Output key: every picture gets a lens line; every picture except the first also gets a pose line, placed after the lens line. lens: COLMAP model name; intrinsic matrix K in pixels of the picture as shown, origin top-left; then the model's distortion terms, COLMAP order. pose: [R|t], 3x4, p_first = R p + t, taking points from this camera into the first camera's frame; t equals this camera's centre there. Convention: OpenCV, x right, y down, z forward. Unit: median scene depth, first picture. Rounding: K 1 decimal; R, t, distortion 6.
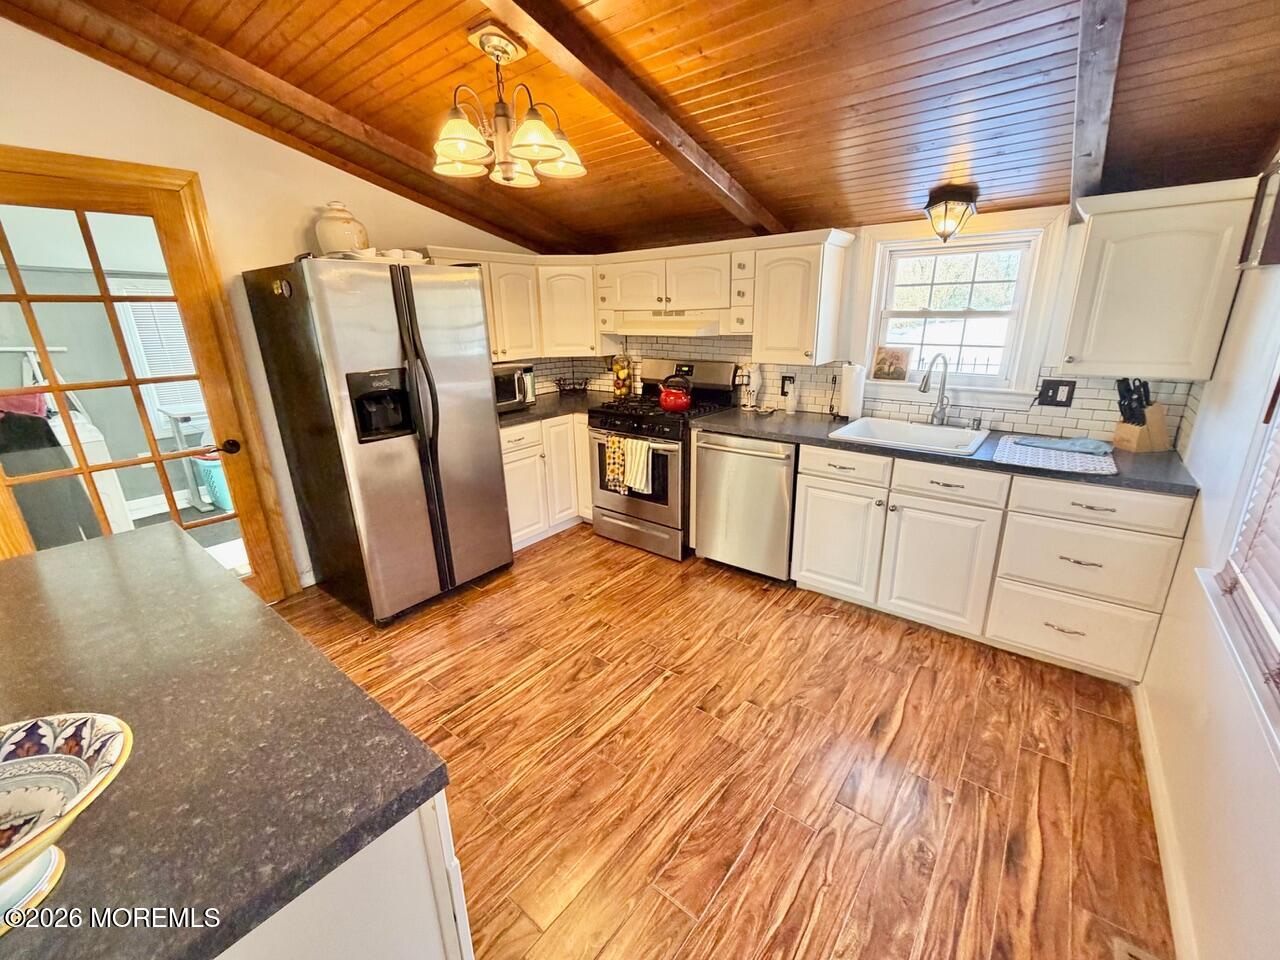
lens RADIAL K [[514.5, 0, 656.3], [0, 514.5, 478.2], [0, 0, 1]] dist [-0.001105, 0.000202]
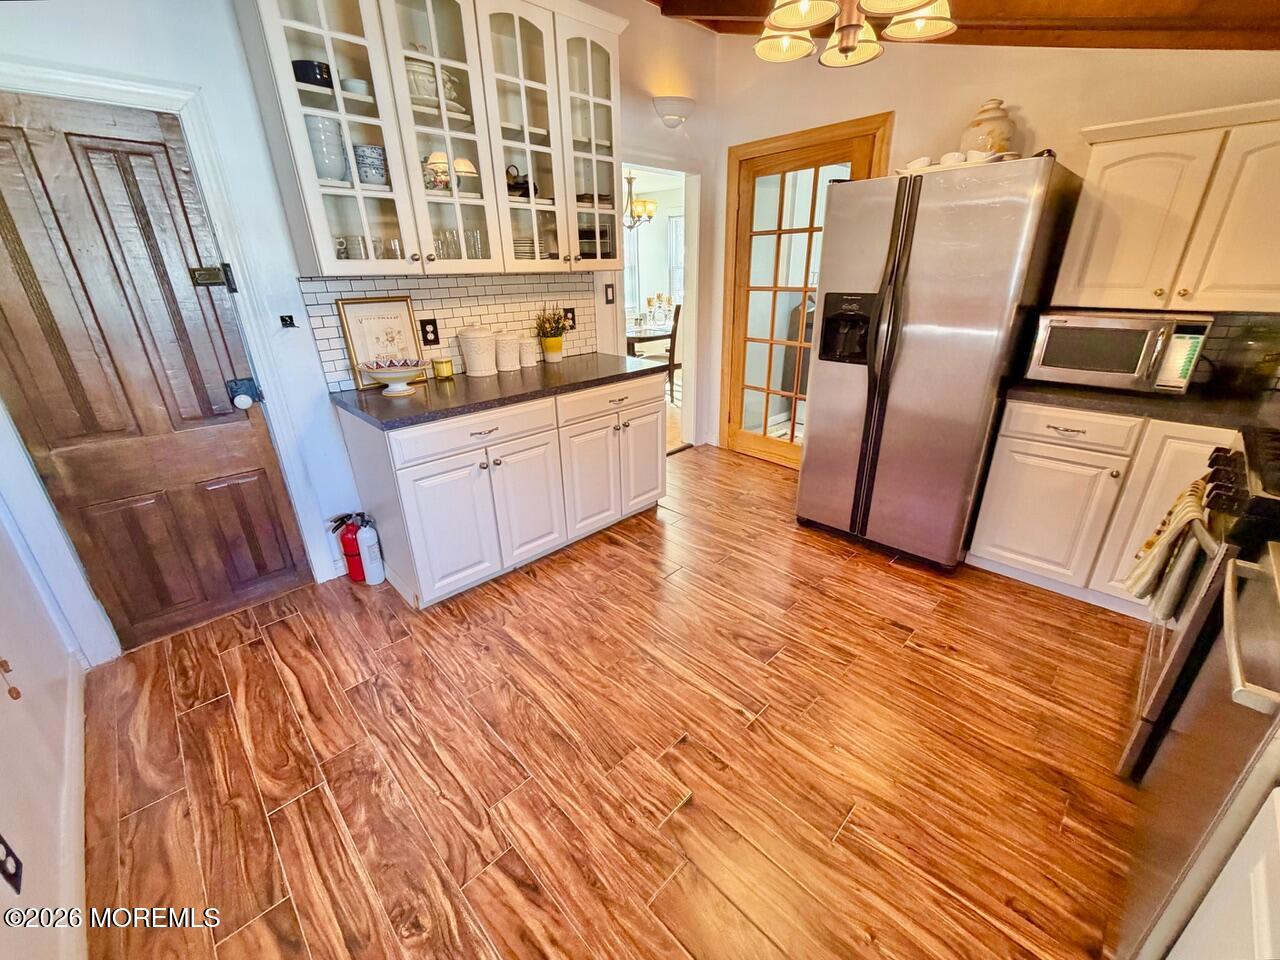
lens RADIAL K [[522.4, 0, 643.8], [0, 522.4, 477.2], [0, 0, 1]] dist [-0.000229, -0.000405]
pose [[-0.124130, 0.393159, -0.911053, 0.703740], [-0.282012, 0.866313, 0.412276, -0.239228], [0.951347, 0.308103, 0.003340, 0.840078]]
